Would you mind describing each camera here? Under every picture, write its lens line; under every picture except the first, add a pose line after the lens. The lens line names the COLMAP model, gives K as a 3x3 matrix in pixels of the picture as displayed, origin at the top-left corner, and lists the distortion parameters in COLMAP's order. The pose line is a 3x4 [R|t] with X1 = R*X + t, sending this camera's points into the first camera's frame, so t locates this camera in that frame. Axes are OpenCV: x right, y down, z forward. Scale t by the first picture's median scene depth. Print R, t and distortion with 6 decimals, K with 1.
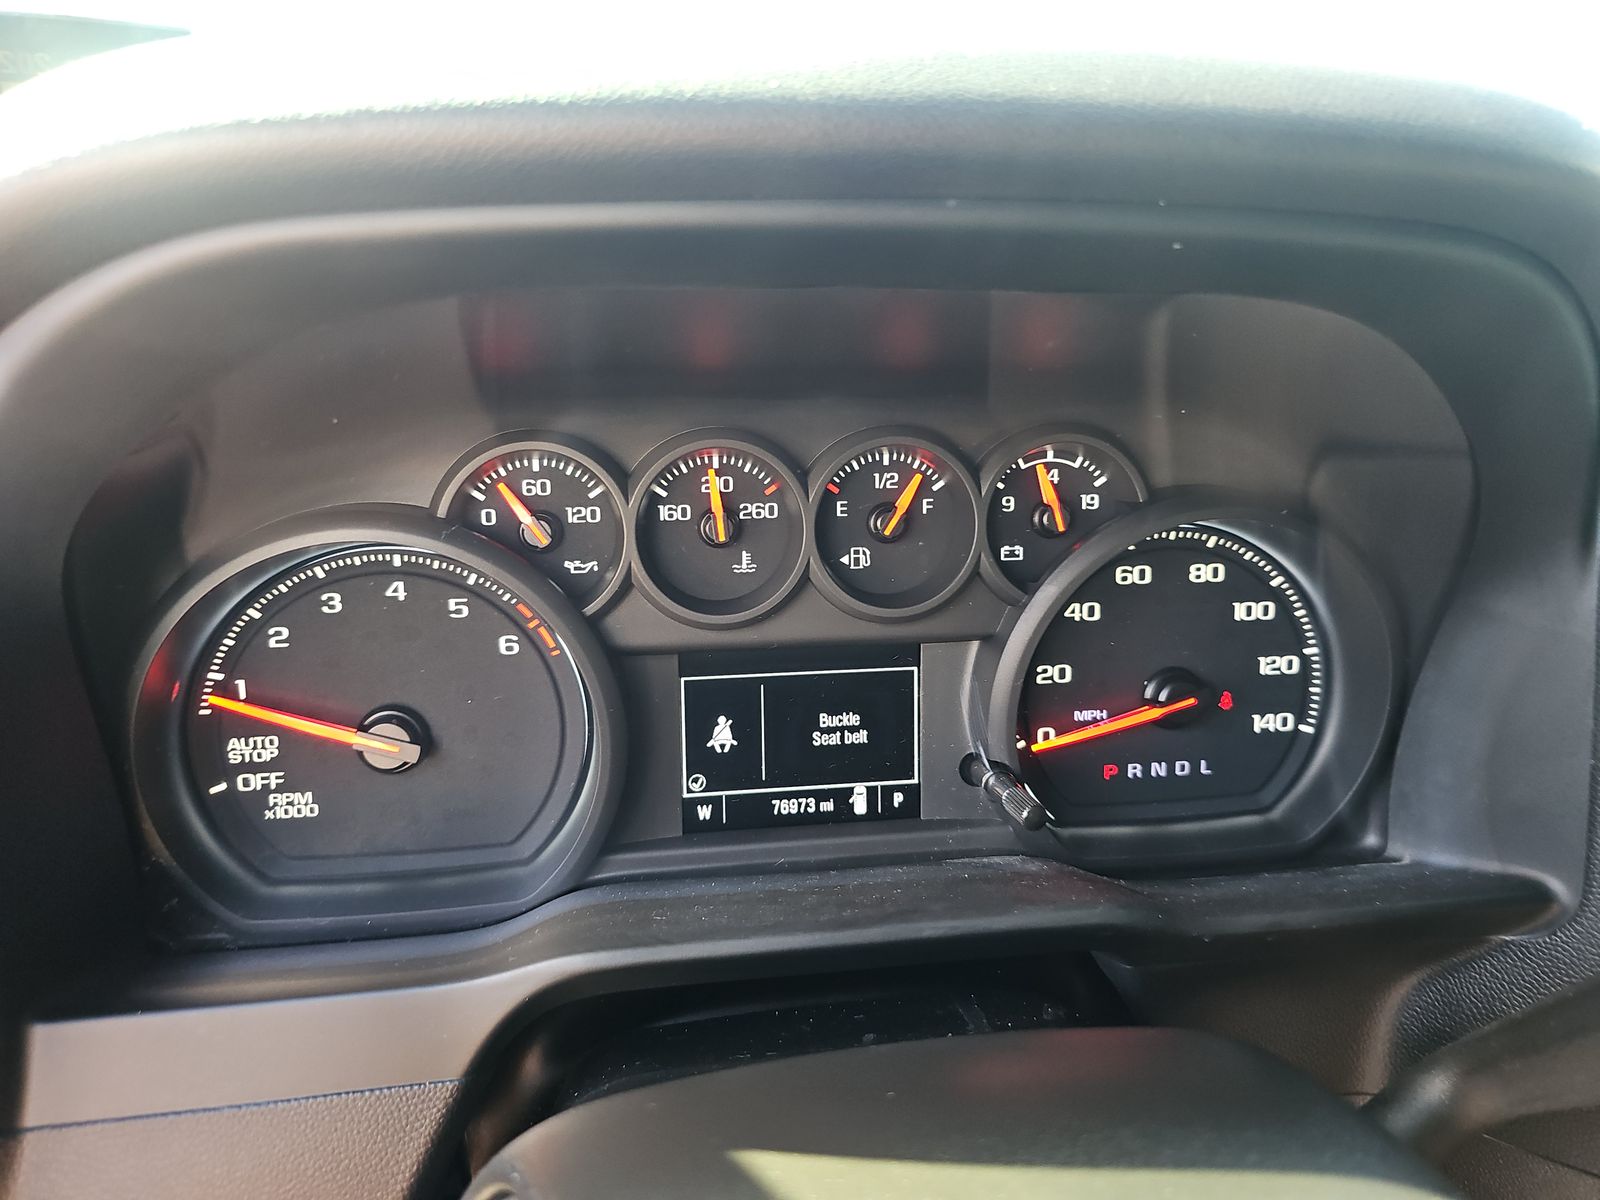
lens RADIAL K [[1058.9, 0, 780.2], [0, 1058.9, 605.5], [0, 0, 1]] dist [0.045226, -0.040453]
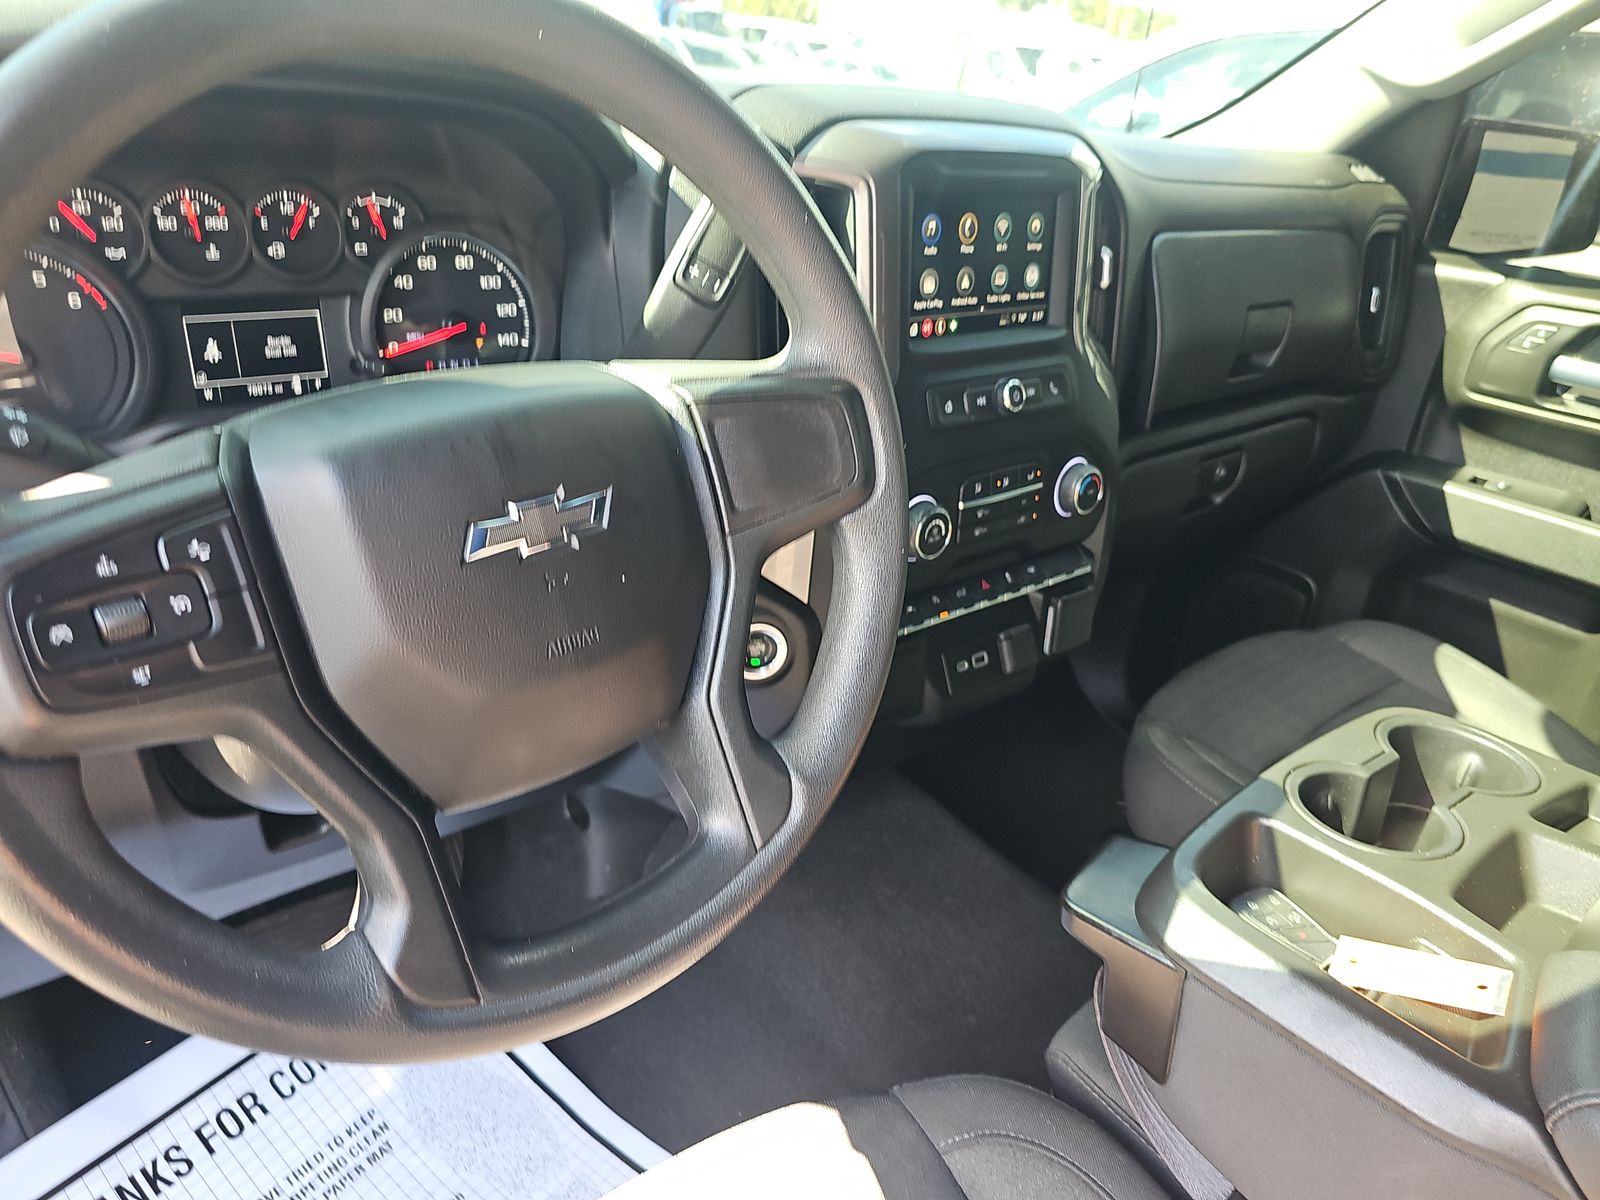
lens RADIAL K [[1057.3, 0, 789.7], [0, 1057.3, 591.3], [0, 0, 1]] dist [0.028593, -0.038120]
pose [[0.842637, -0.163035, 0.513209, -0.227658], [0.063866, 0.976596, 0.205381, 0.216597], [-0.534682, -0.140285, 0.833328, -1.163716]]
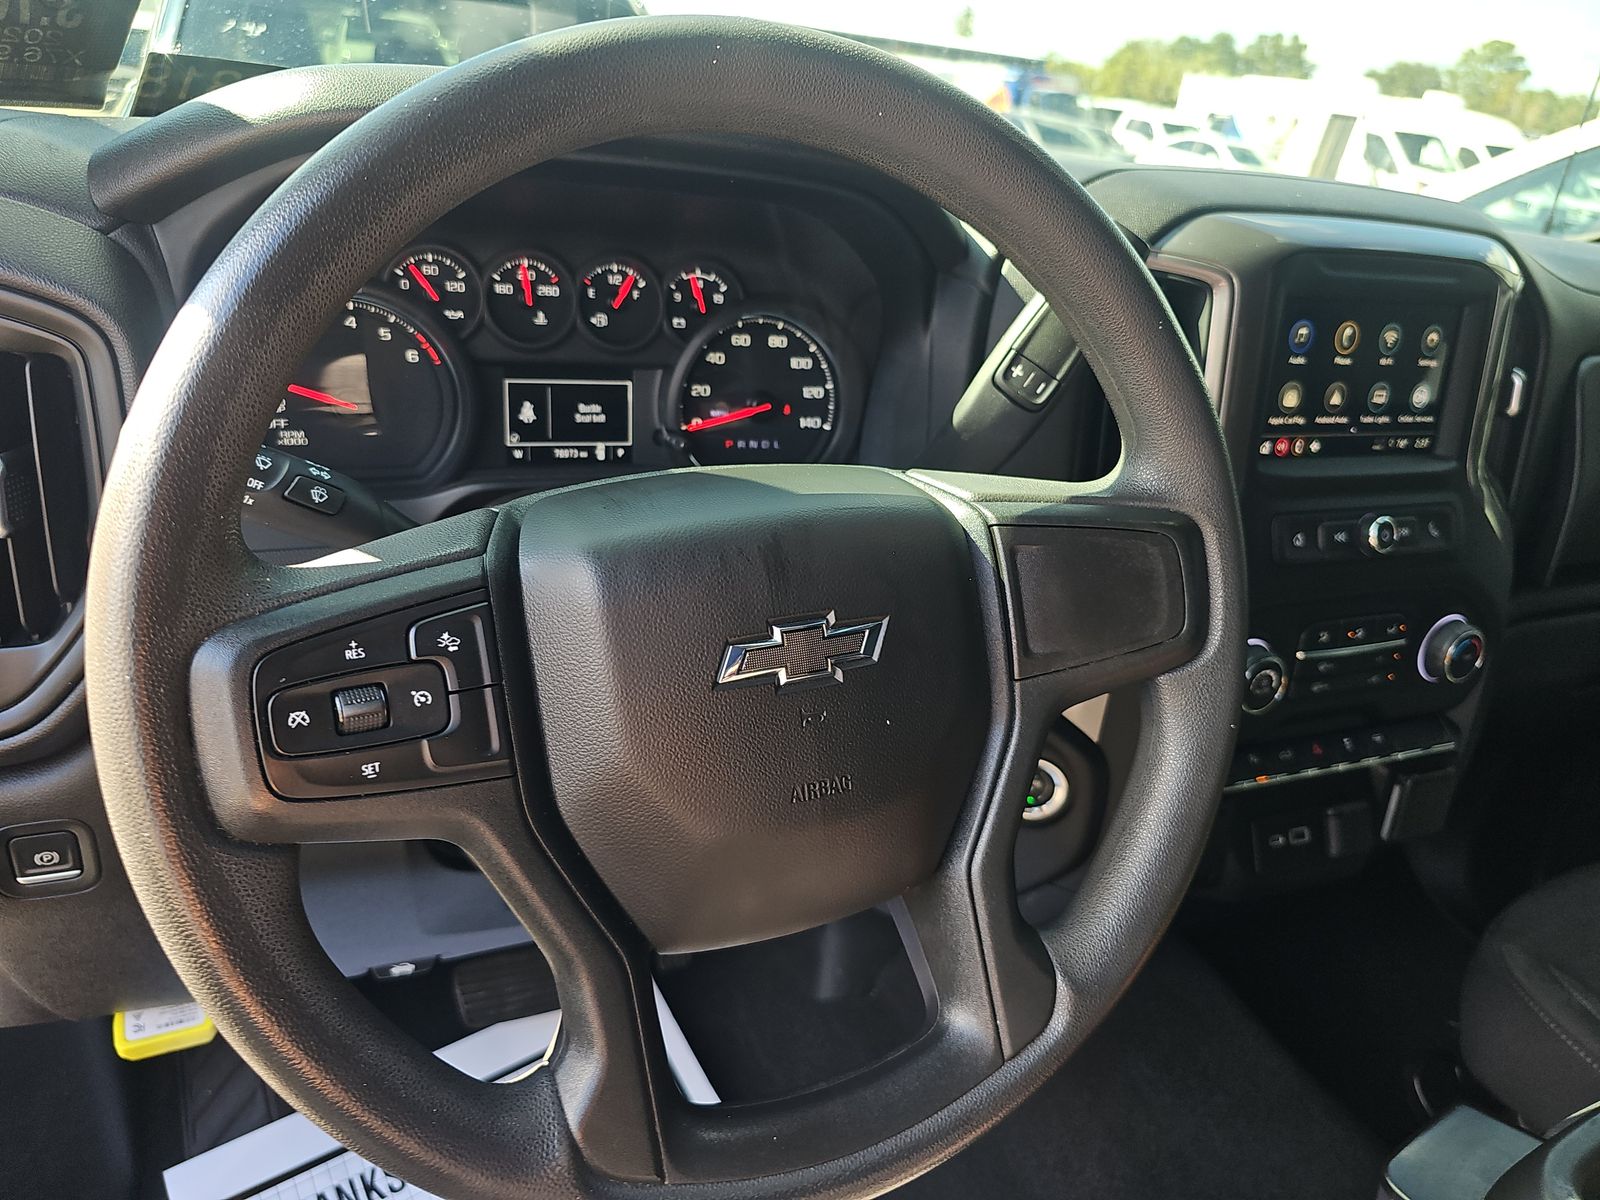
lens RADIAL K [[1080.6, 0, 800.0], [0, 1080.6, 600.0], [0, 0, 1]] dist [0.042476, -0.078279]
pose [[0.956312, -0.017987, 0.291795, -0.160825], [-0.023753, 0.990025, 0.138874, 0.172783], [-0.291382, -0.139738, 0.946345, -1.026550]]
